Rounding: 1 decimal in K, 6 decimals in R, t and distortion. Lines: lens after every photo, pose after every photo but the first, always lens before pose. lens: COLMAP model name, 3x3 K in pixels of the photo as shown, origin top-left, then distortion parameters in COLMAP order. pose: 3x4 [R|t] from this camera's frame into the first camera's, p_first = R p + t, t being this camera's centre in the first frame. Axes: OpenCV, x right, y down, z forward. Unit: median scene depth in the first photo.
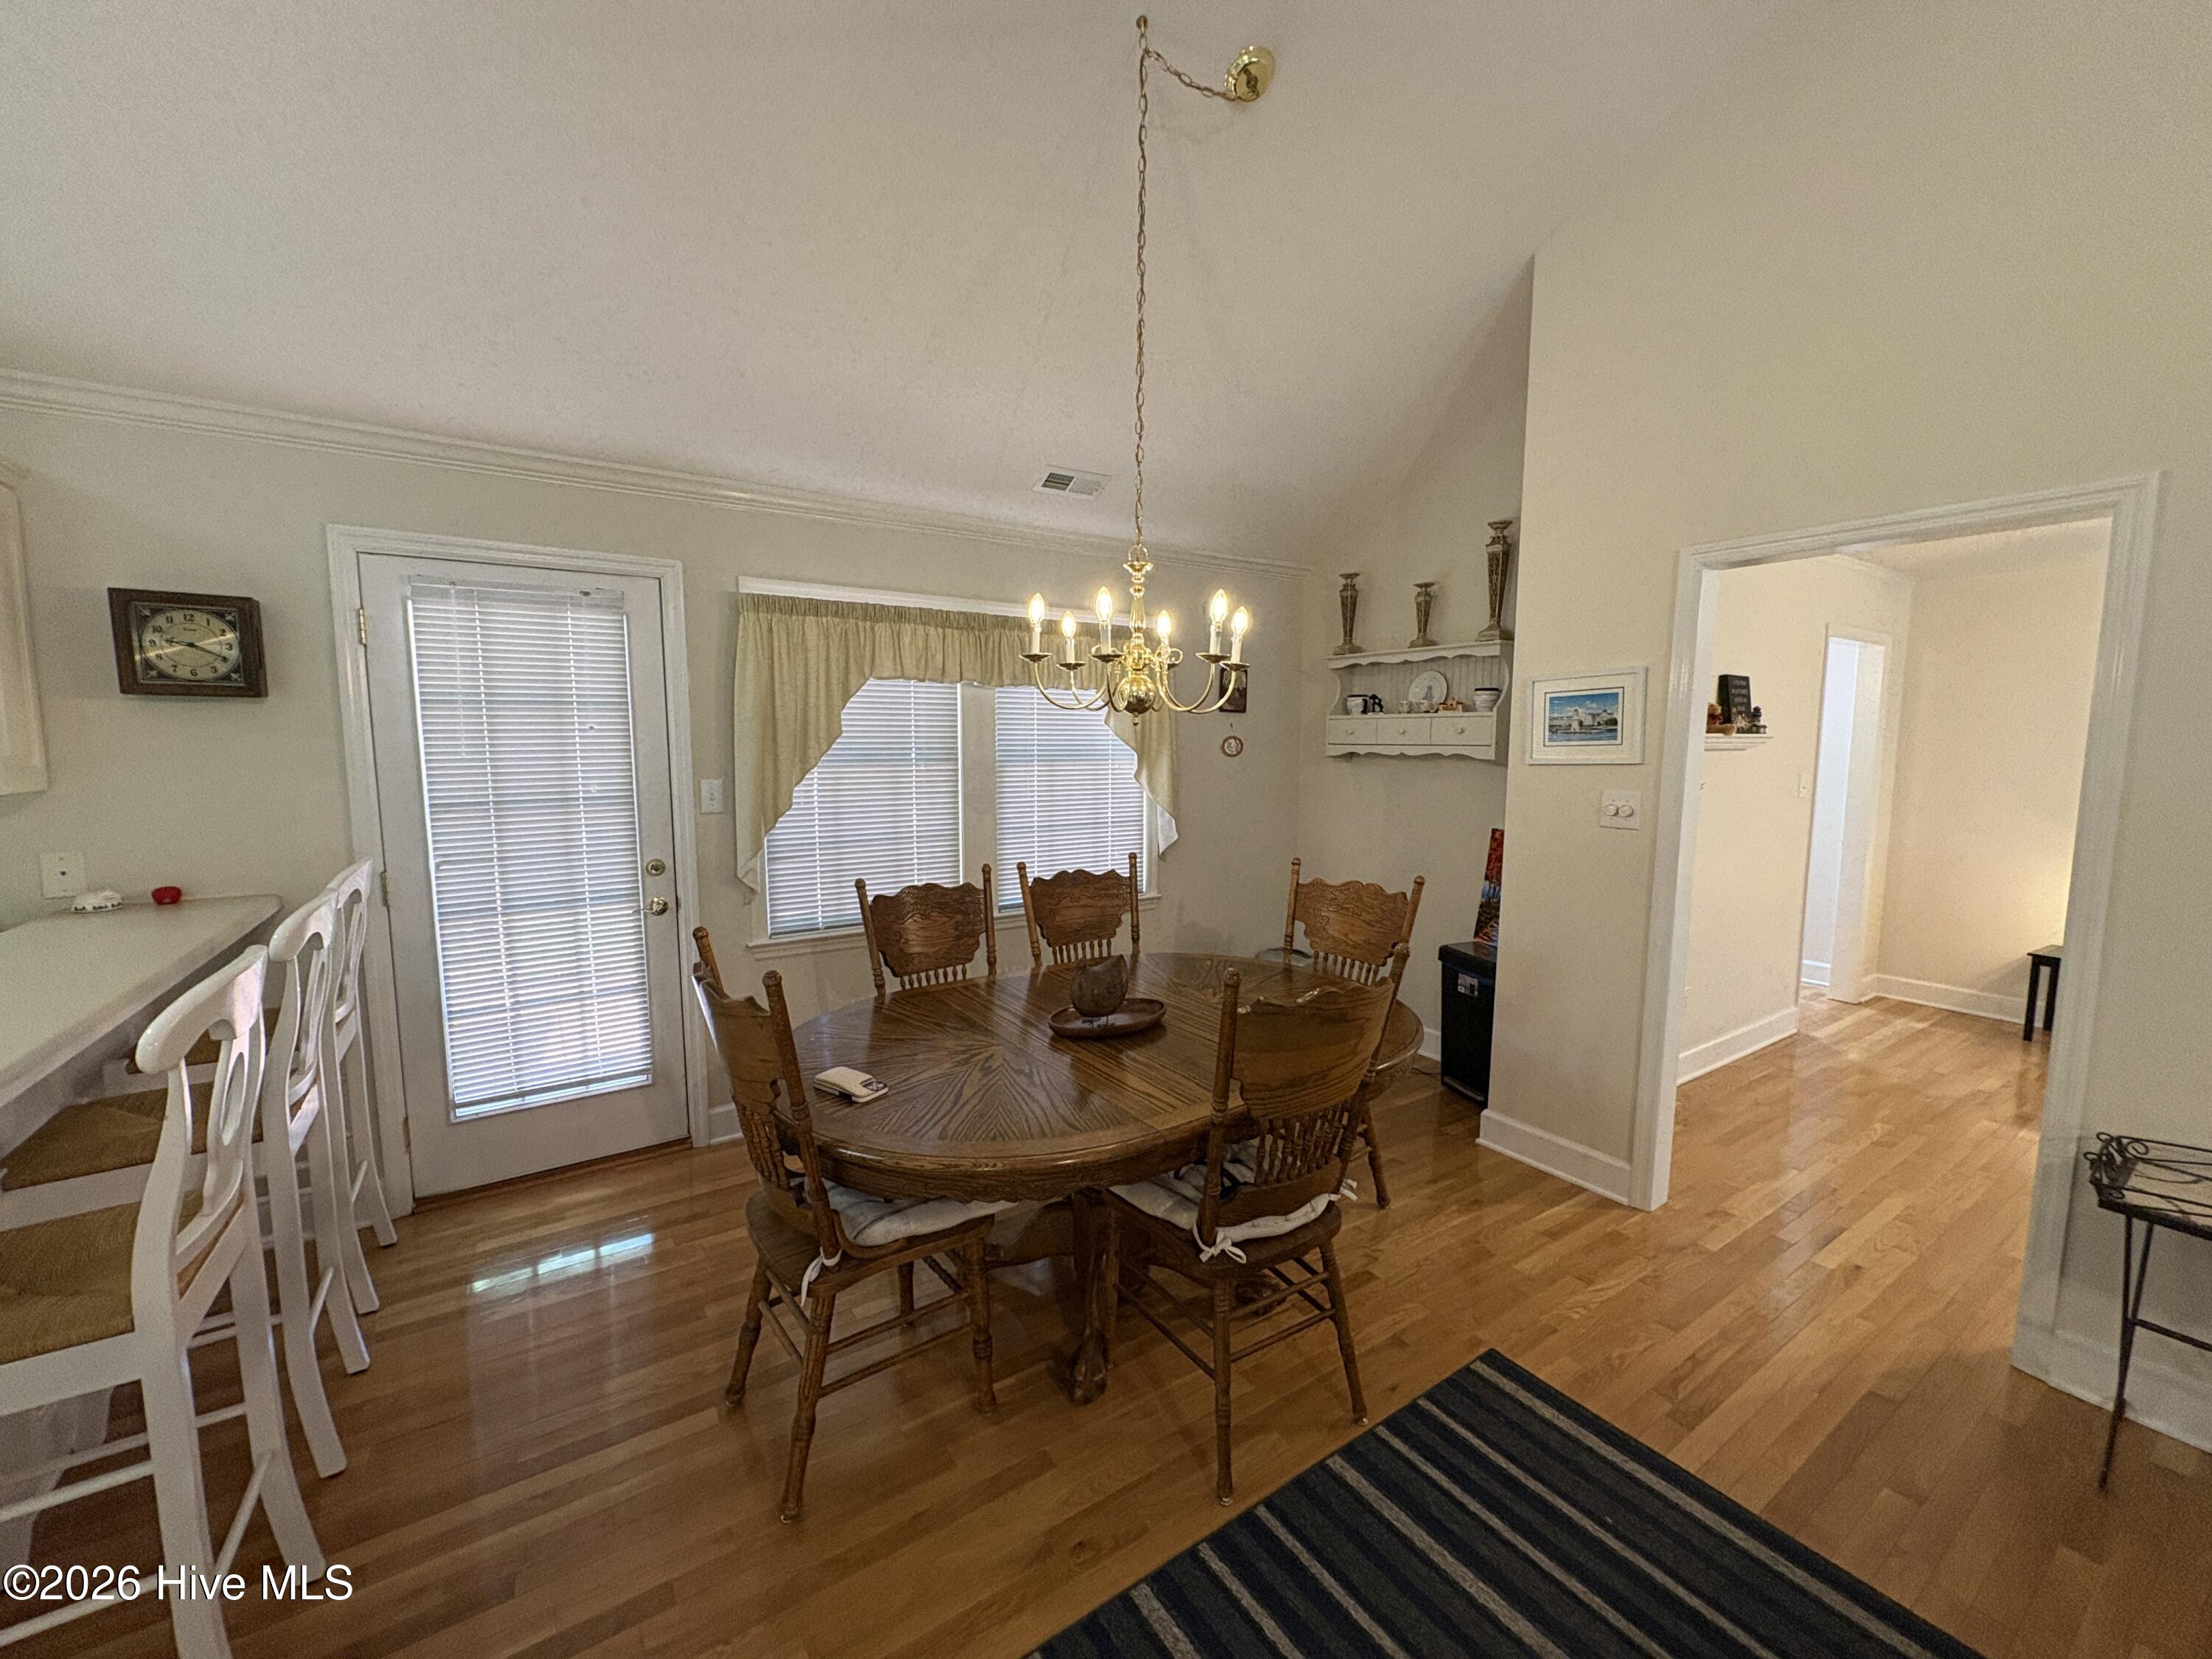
lens RADIAL K [[879.3, 0, 1107.9], [0, 879.3, 825.4], [0, 0, 1]] dist [-0.000474, 0.000032]
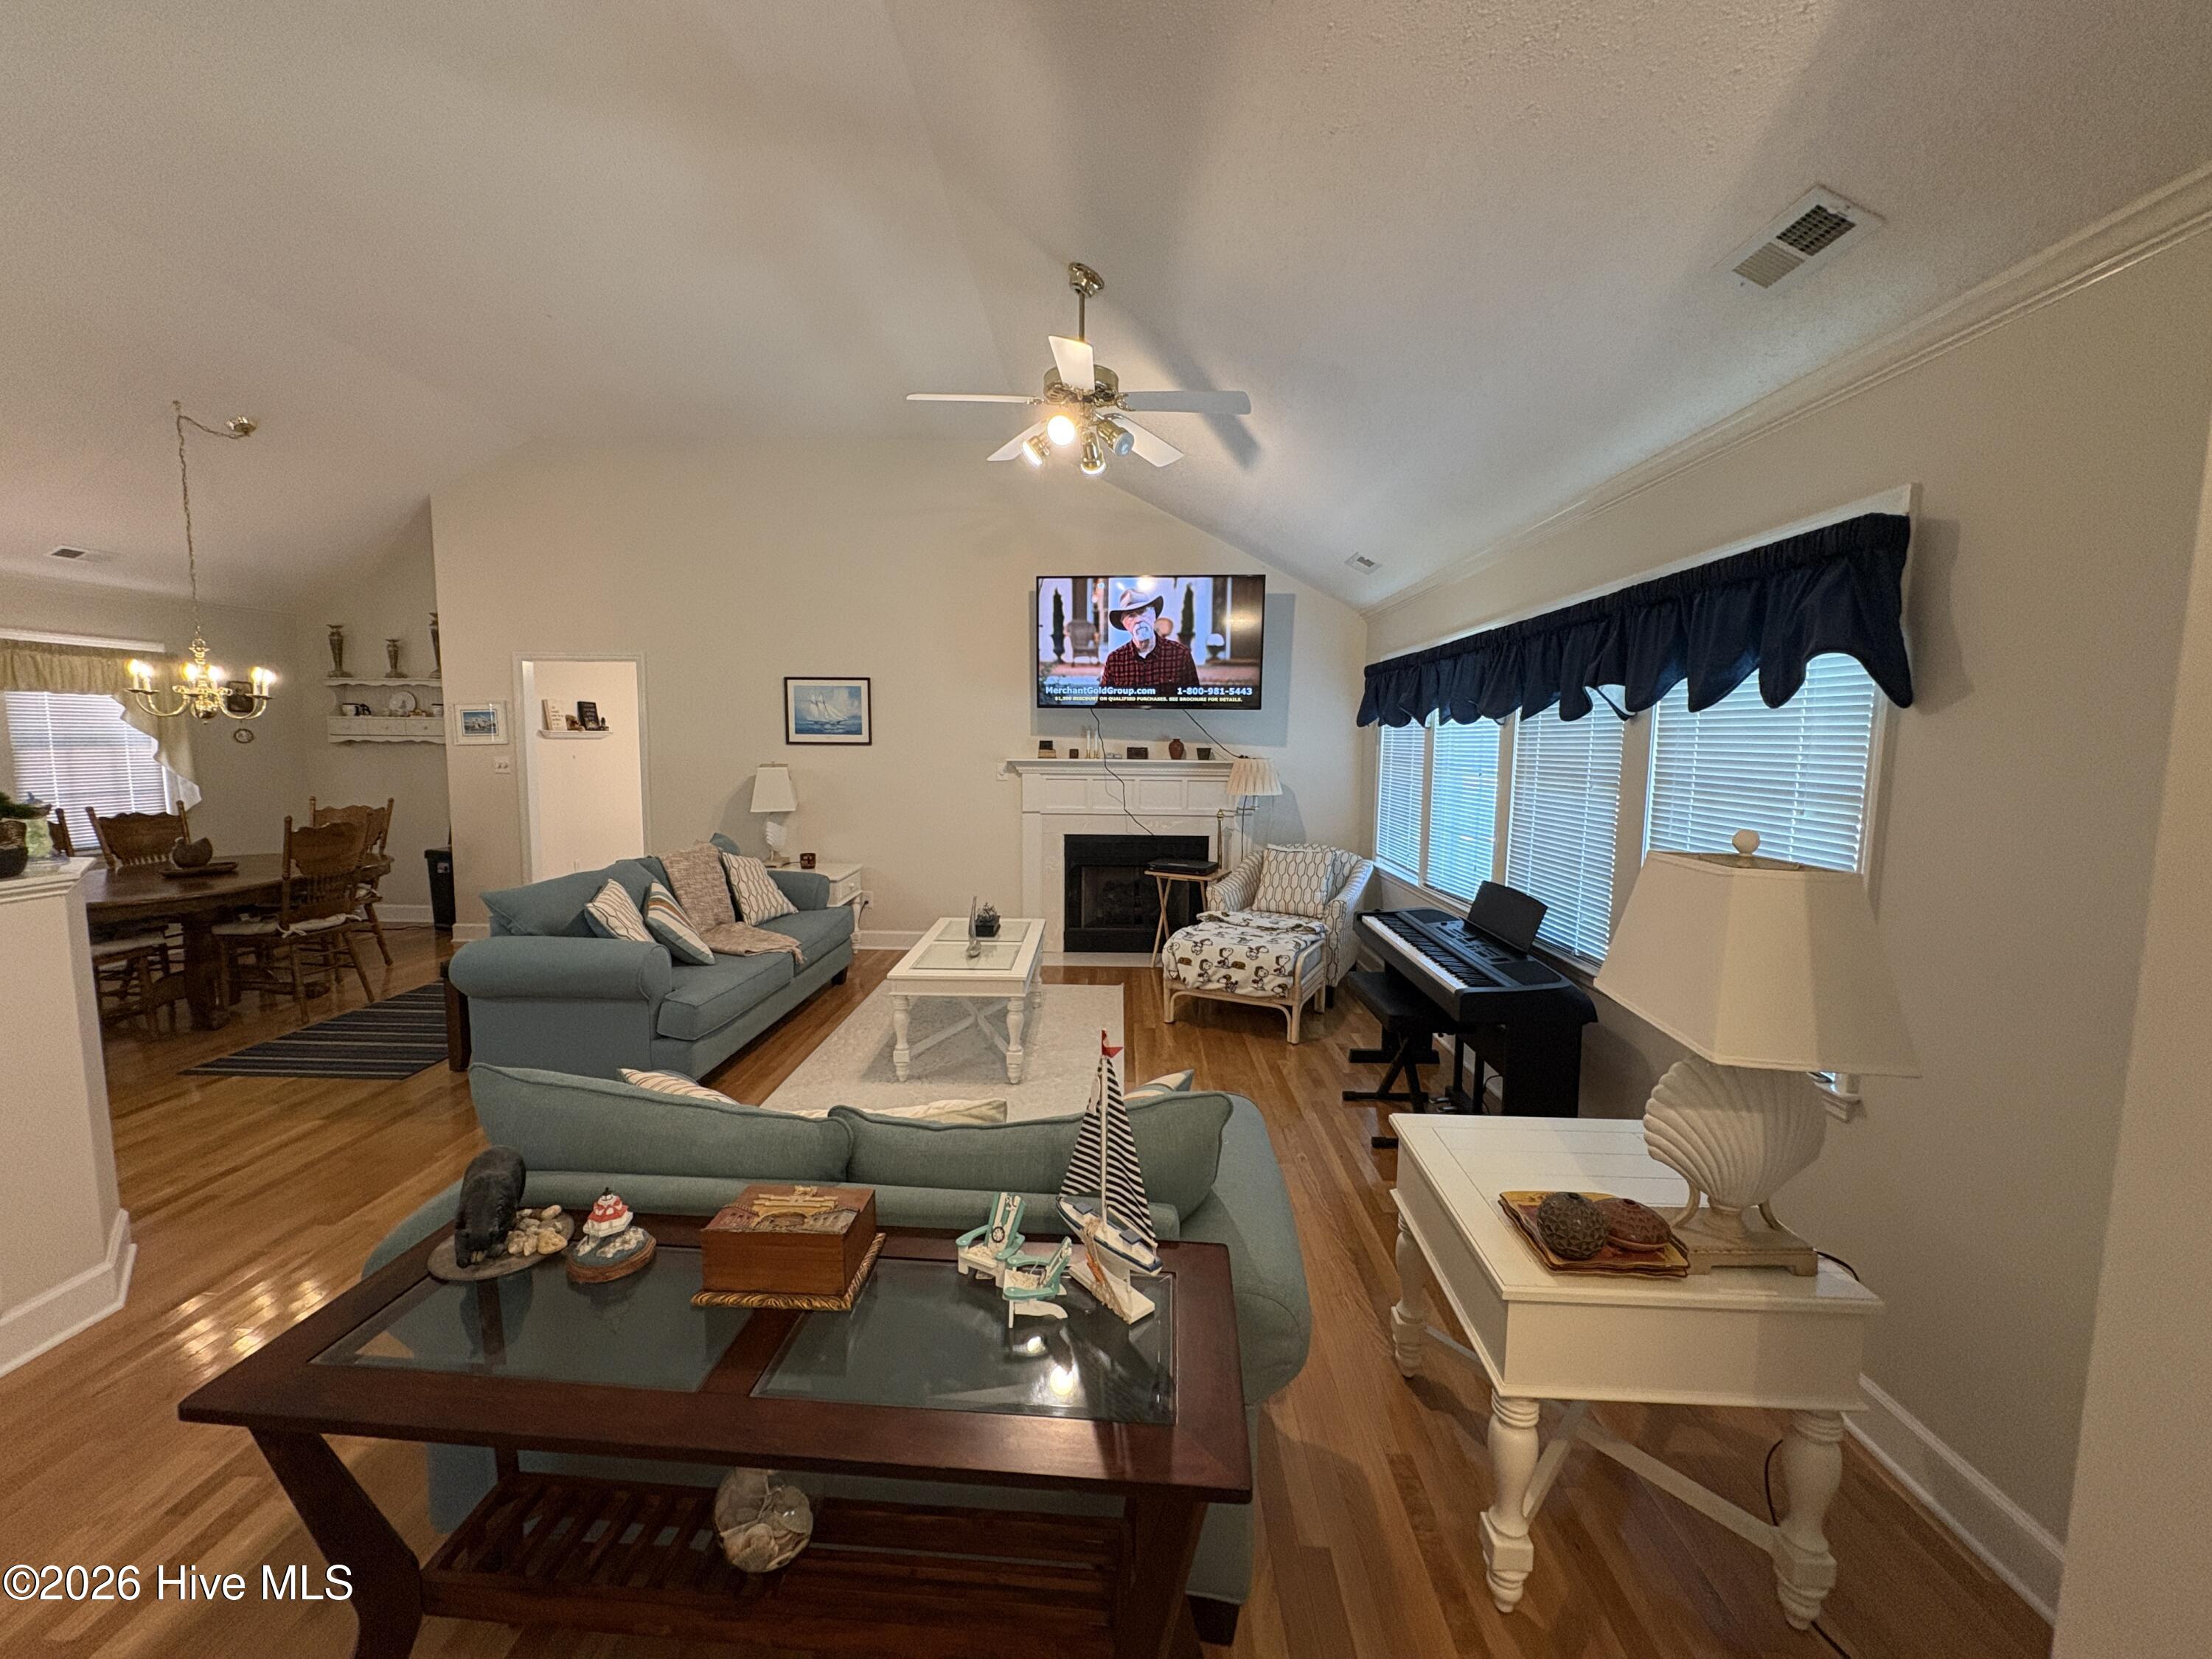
lens RADIAL K [[879.3, 0, 1100.1], [0, 879.3, 829.8], [0, 0, 1]] dist [-0.000474, 0.000032]
pose [[0.580771, -0.081916, 0.809935, -0.281393], [0.073389, 0.996142, 0.048124, 0.121333], [-0.810752, 0.031491, 0.584541, -1.225687]]
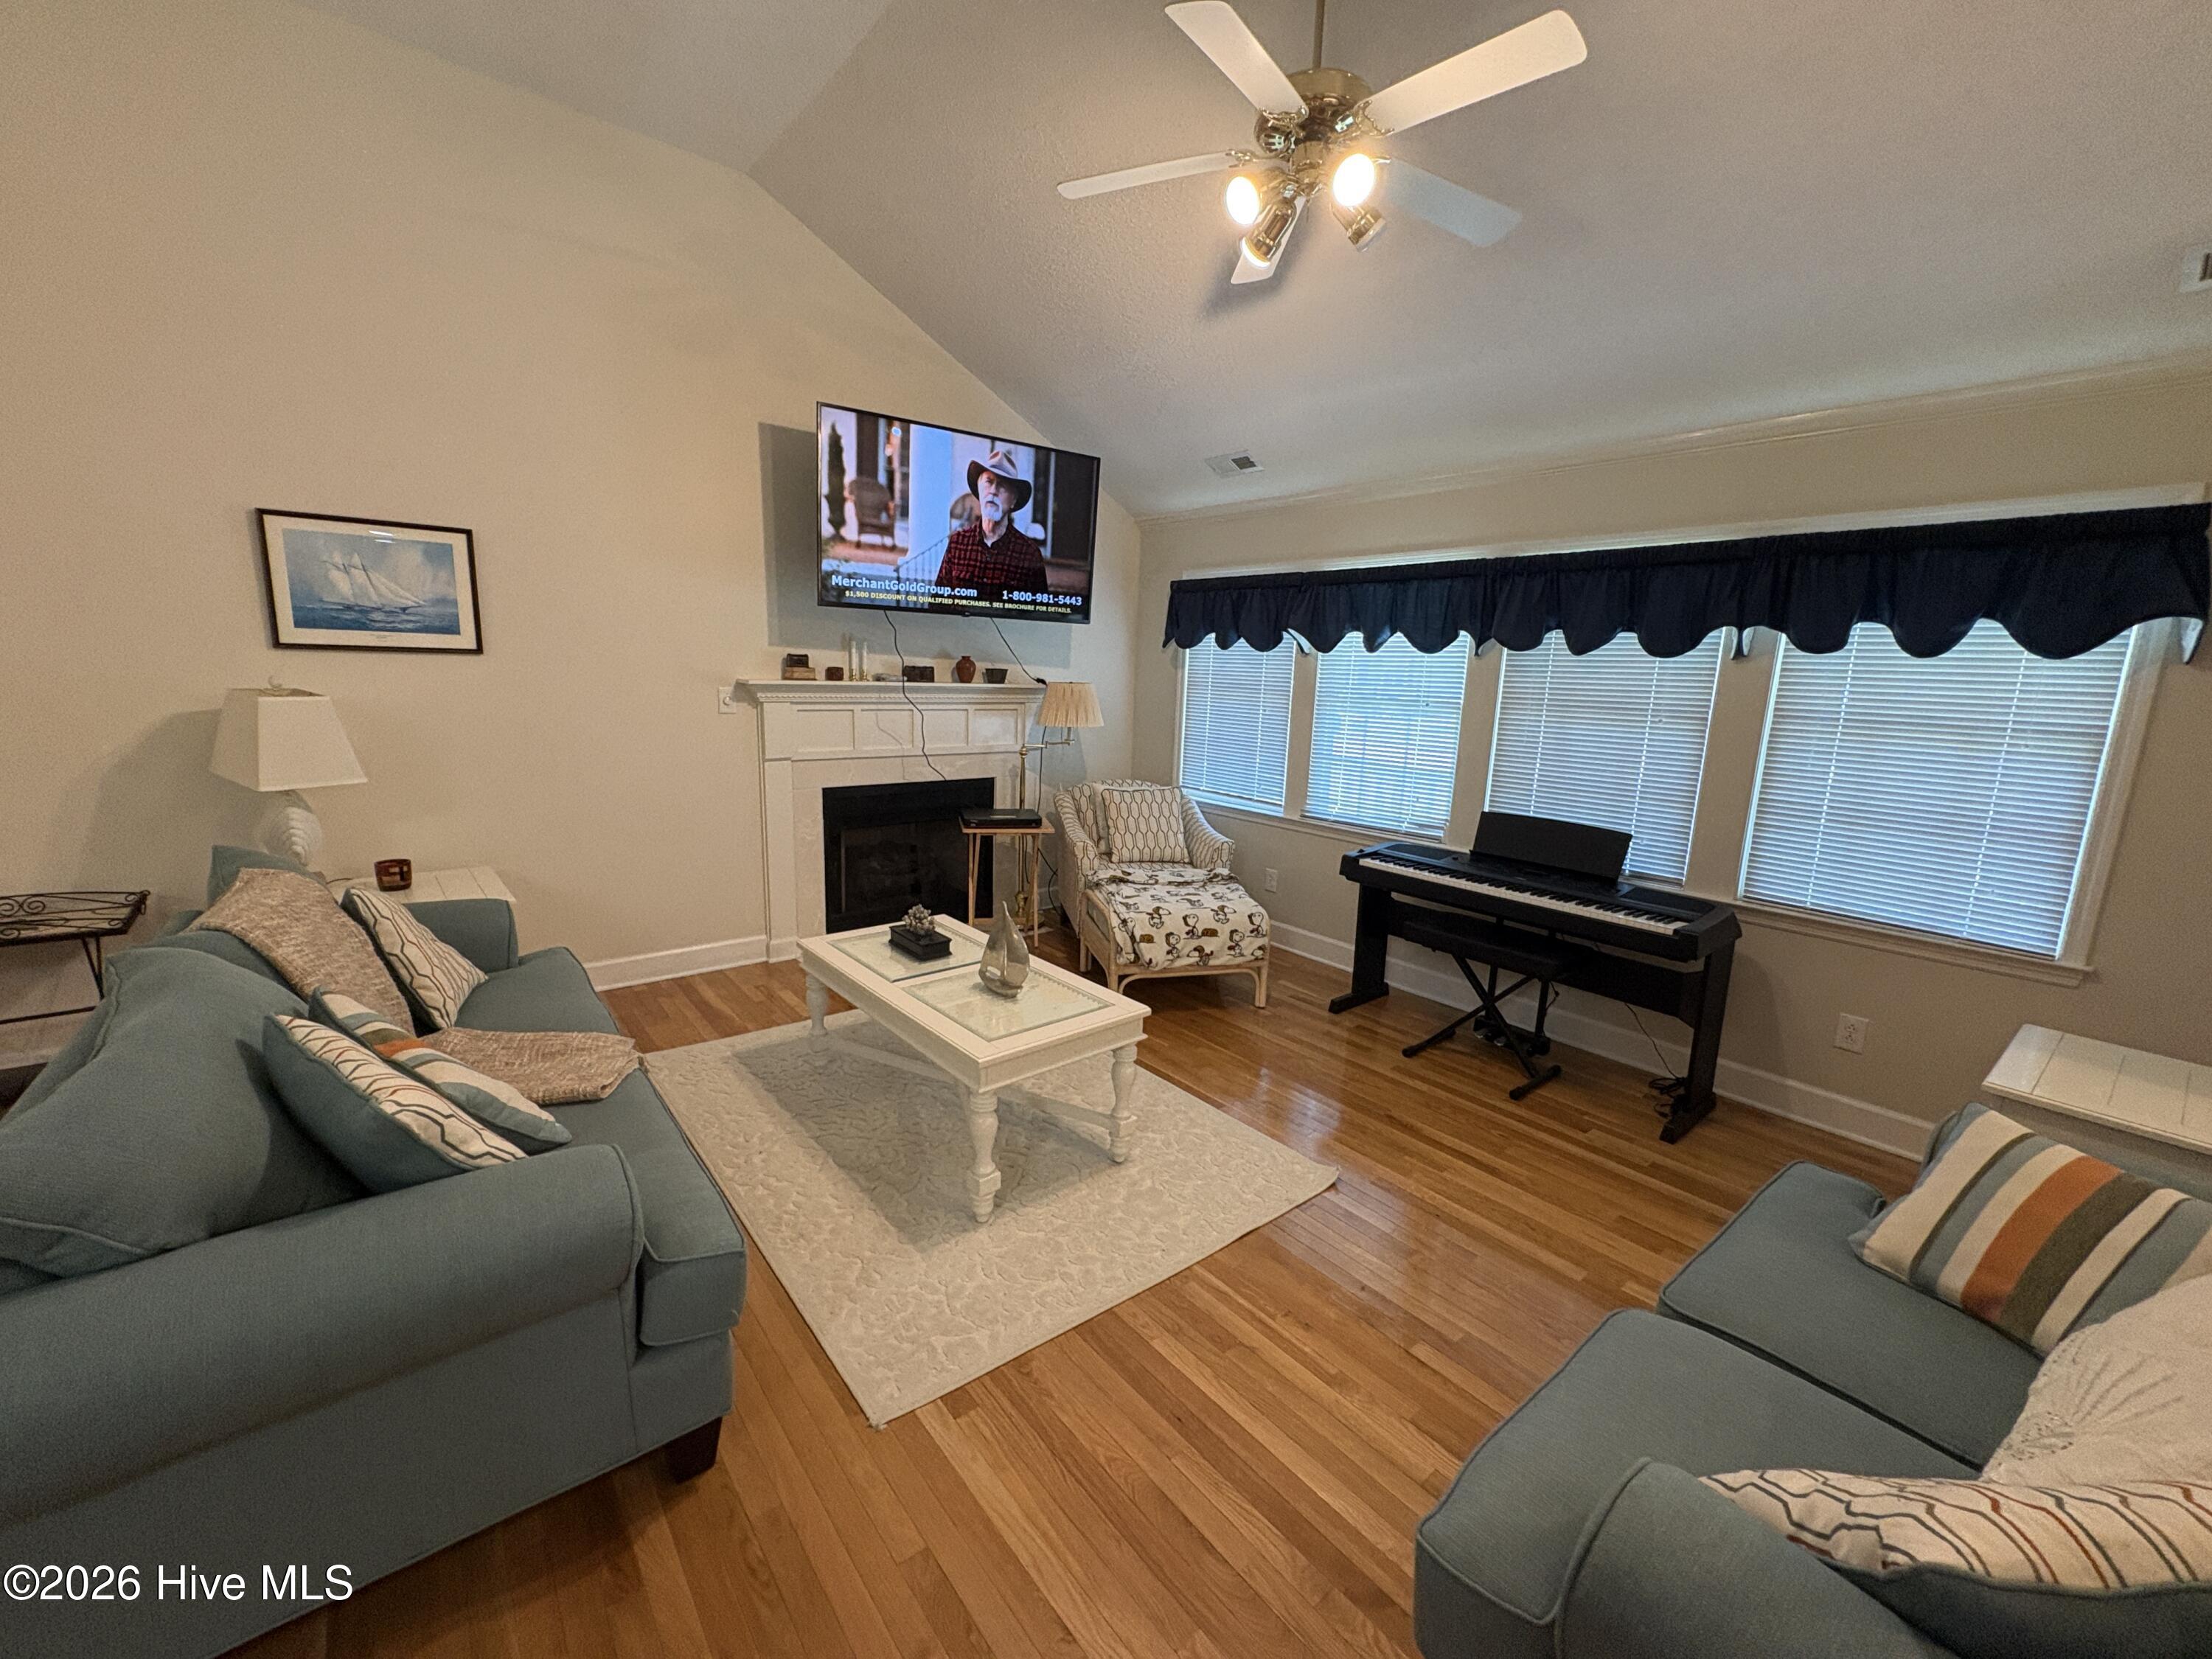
lens RADIAL K [[879.3, 0, 1104.0], [0, 879.3, 835.0], [0, 0, 1]] dist [-0.000474, 0.000032]
pose [[-0.091311, -0.194189, 0.976705, -0.170511], [0.064602, 0.977581, 0.200403, 0.048875], [-0.993725, 0.081396, -0.076718, -0.426115]]
